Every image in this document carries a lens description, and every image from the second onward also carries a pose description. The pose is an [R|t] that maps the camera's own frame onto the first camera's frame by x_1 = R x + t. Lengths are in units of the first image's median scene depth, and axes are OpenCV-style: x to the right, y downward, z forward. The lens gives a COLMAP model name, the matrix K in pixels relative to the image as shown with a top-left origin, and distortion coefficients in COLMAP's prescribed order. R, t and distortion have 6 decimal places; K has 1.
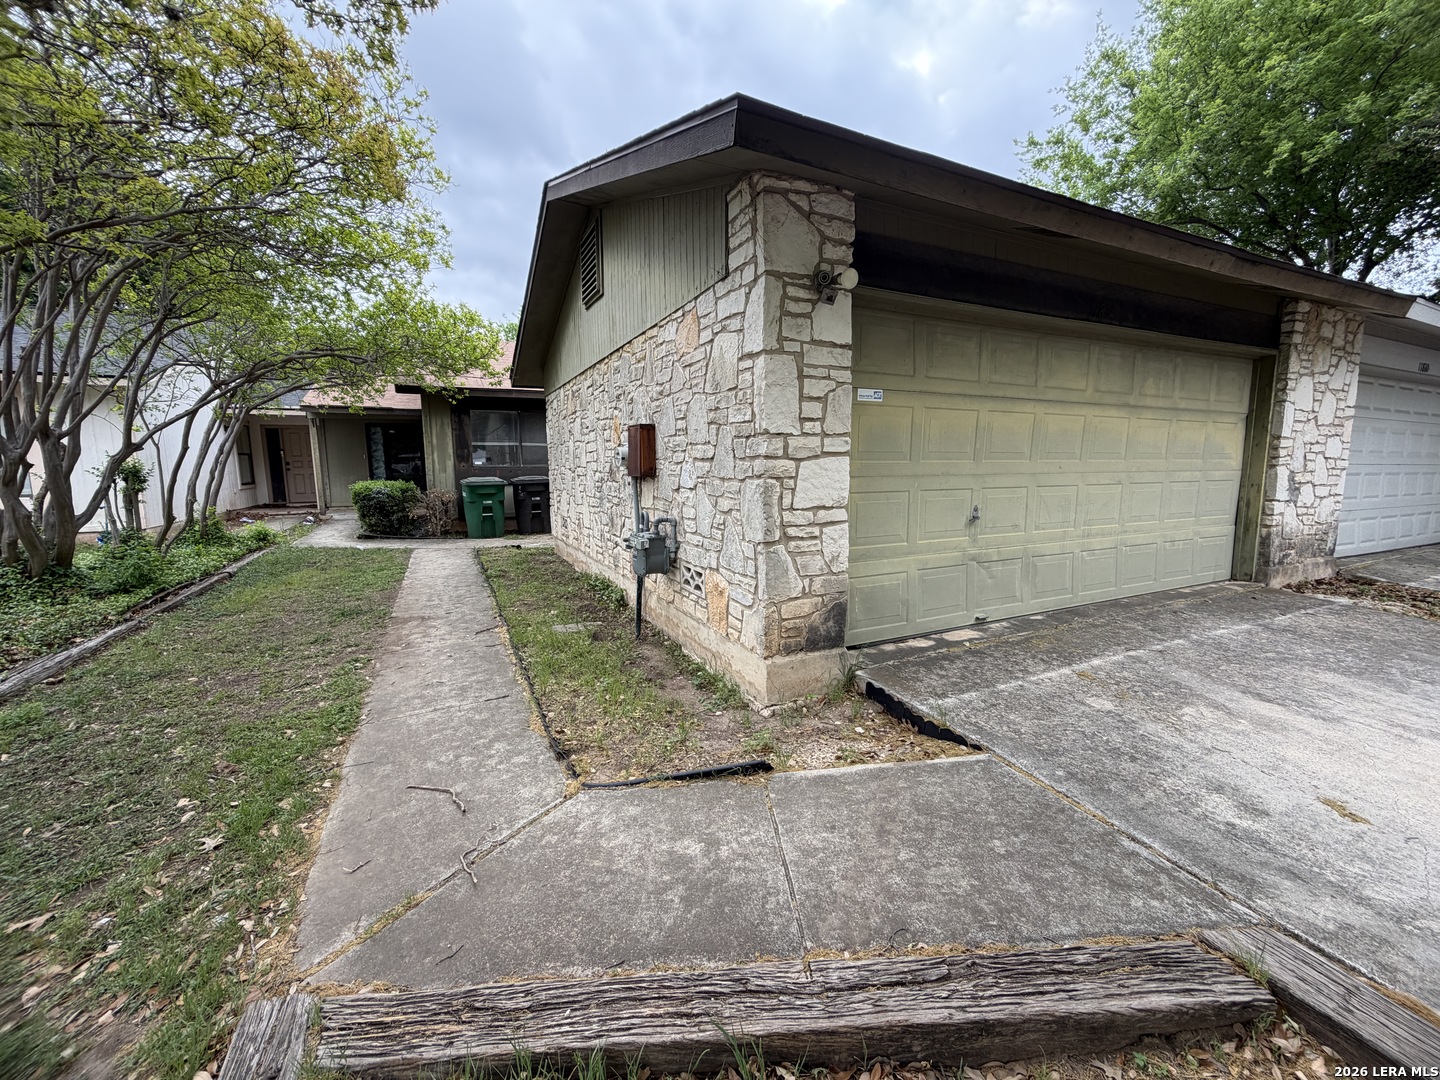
lens RADIAL K [[575.6, 0, 720.0], [0, 575.6, 540.0], [0, 0, 1]] dist [-0.005580, -0.000097]
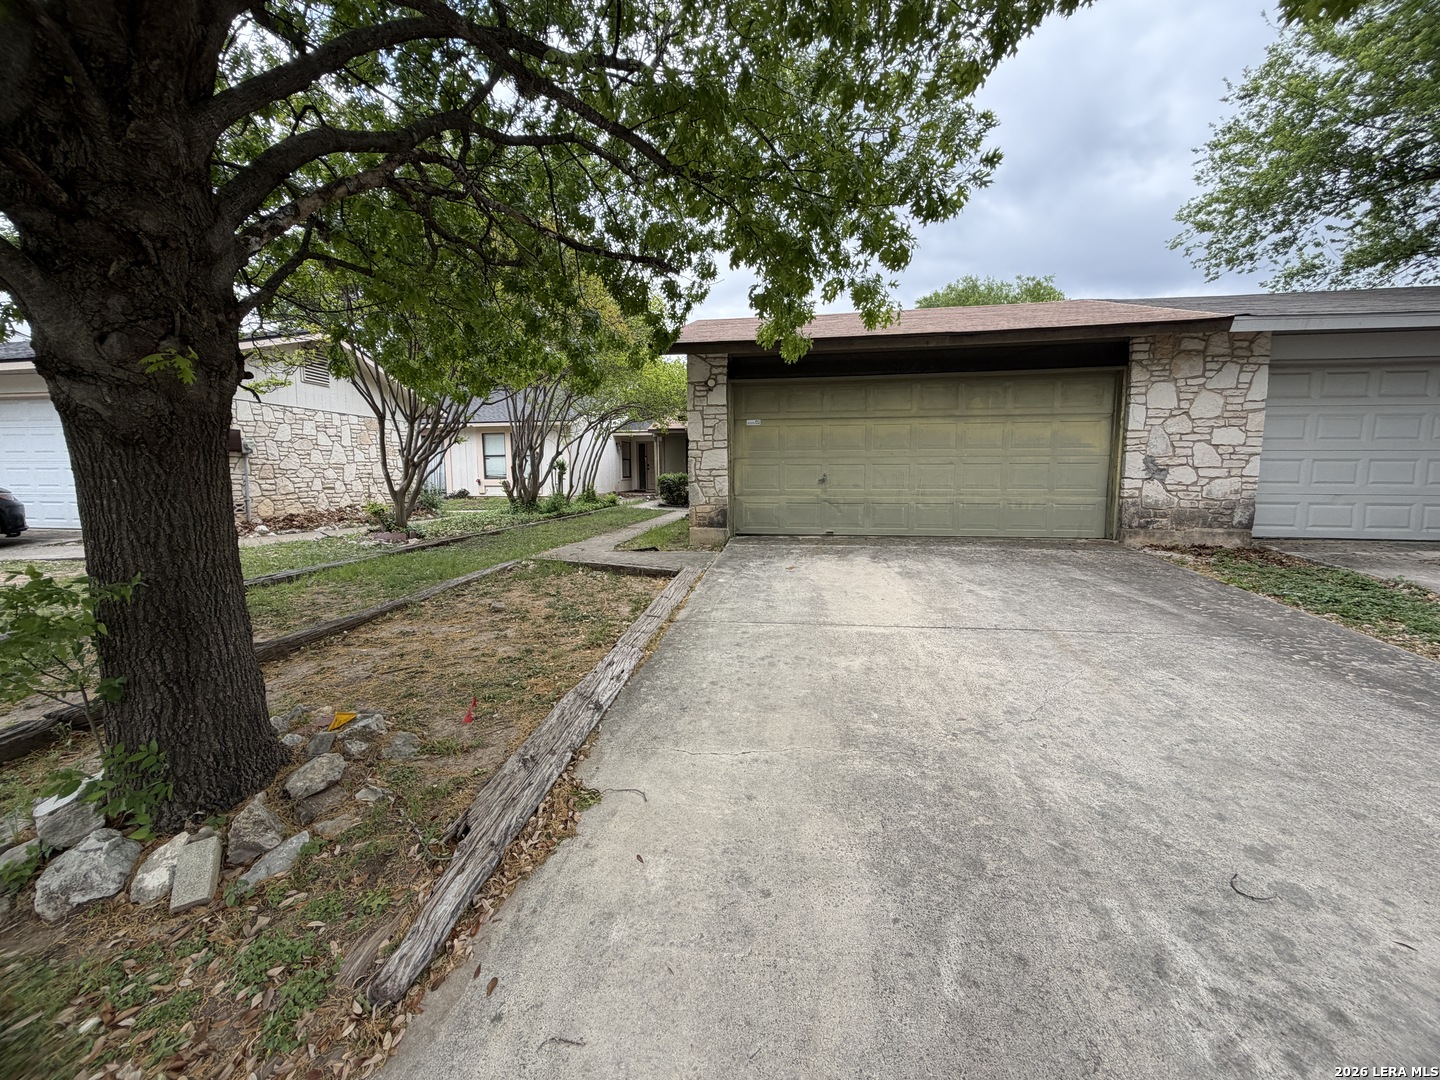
lens RADIAL K [[575.6, 0, 720.0], [0, 575.6, 540.0], [0, 0, 1]] dist [-0.005580, -0.000097]
pose [[0.824854, 0.067417, -0.561312, 1.093108], [-0.075461, 0.997109, 0.008869, 0.152658], [0.560287, 0.035042, 0.827557, -0.711570]]
